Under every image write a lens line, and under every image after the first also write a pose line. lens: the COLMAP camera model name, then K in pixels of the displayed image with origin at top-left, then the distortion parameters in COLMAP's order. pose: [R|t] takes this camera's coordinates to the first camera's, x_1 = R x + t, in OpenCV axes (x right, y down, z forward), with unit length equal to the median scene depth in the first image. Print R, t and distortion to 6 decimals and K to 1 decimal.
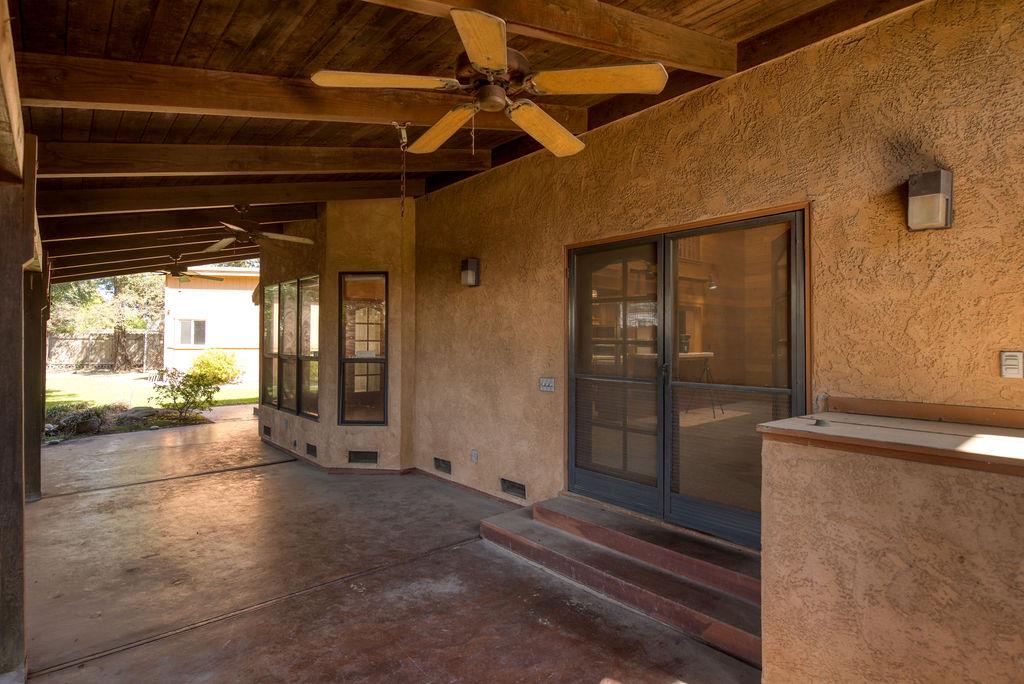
lens RADIAL K [[521.4, 0, 511.7], [0, 521.4, 339.1], [0, 0, 1]] dist [0.003750, -0.001391]
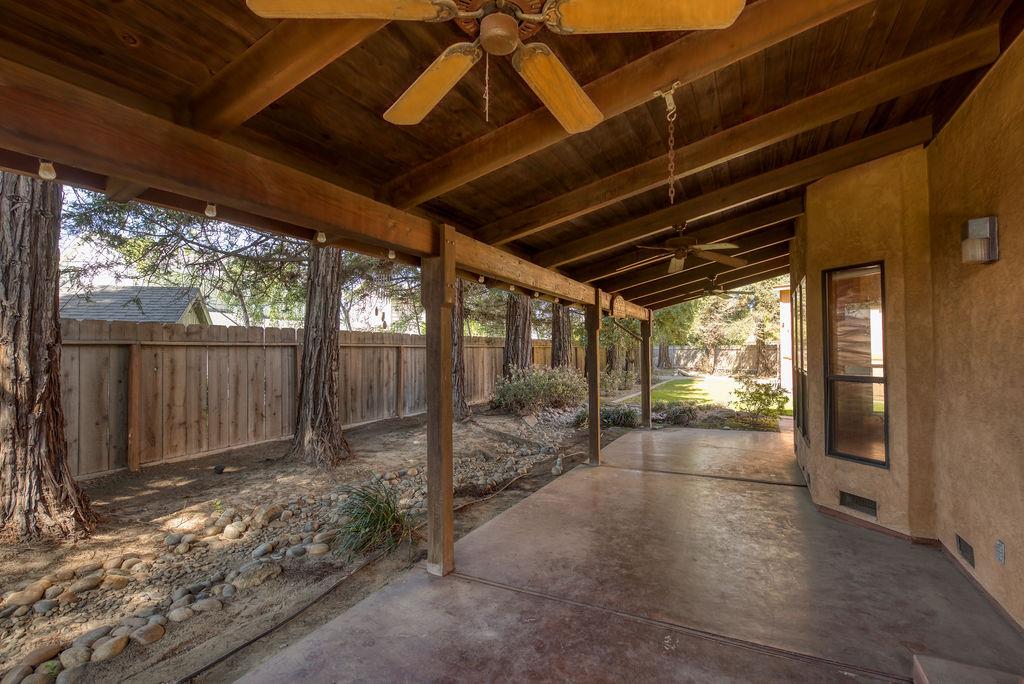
lens RADIAL K [[493.3, 0, 512.7], [0, 493.3, 342.5], [0, 0, 1]] dist [-0.005632, -0.001332]
pose [[0.382583, -0.017068, -0.923763, 0.202737], [0.005764, 0.999854, -0.016086, -0.004348], [0.923903, 0.000829, 0.382626, 0.248700]]
